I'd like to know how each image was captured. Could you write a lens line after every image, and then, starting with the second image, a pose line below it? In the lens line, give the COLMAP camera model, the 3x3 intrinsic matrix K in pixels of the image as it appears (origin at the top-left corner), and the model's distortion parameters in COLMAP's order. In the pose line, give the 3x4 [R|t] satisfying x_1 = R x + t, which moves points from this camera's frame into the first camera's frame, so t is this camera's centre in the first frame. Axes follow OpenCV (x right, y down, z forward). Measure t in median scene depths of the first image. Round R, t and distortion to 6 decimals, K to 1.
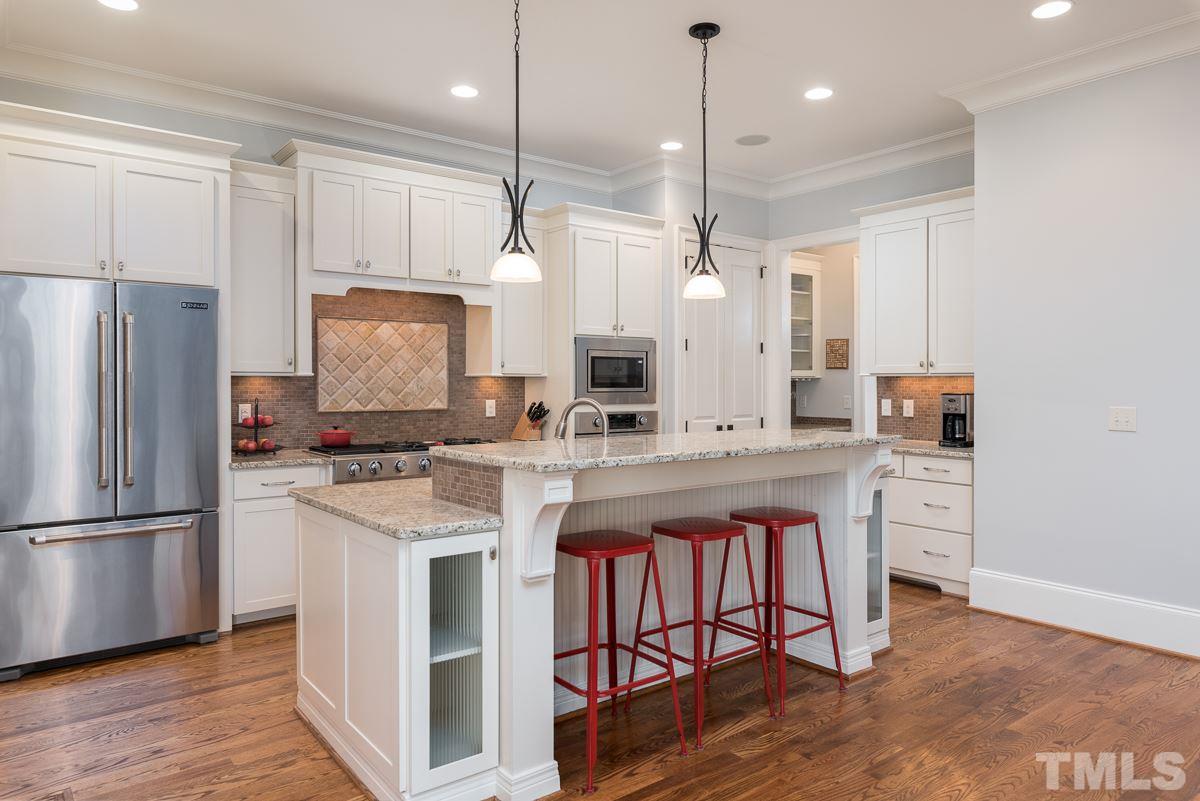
lens RADIAL K [[773.1, 0, 600.1], [0, 773.1, 385.2], [0, 0, 1]] dist [0.001090, 0.000767]
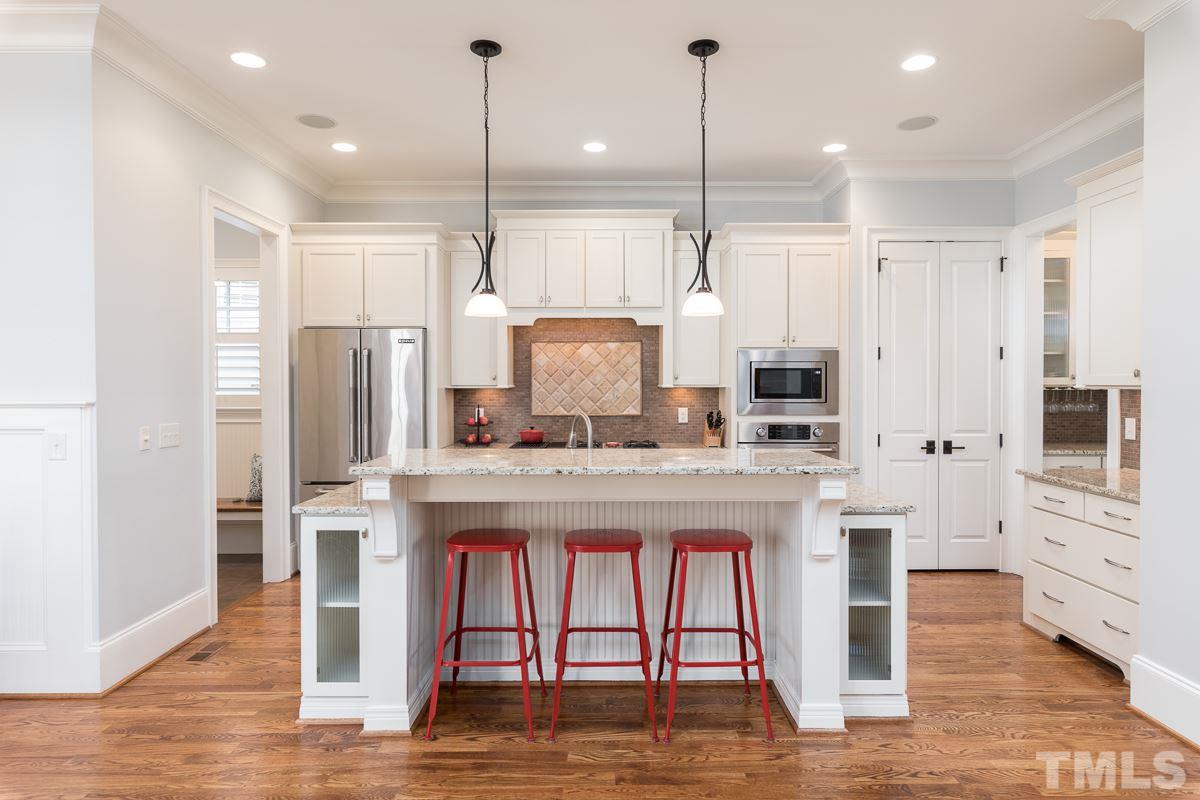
lens RADIAL K [[691.7, 0, 596.5], [0, 691.7, 391.0], [0, 0, 1]] dist [0.003795, 0.000802]
pose [[0.789925, 0.006707, -0.613167, 0.408842], [-0.000788, 0.999950, 0.009922, -0.016627], [0.613203, -0.007354, 0.789891, 0.144605]]
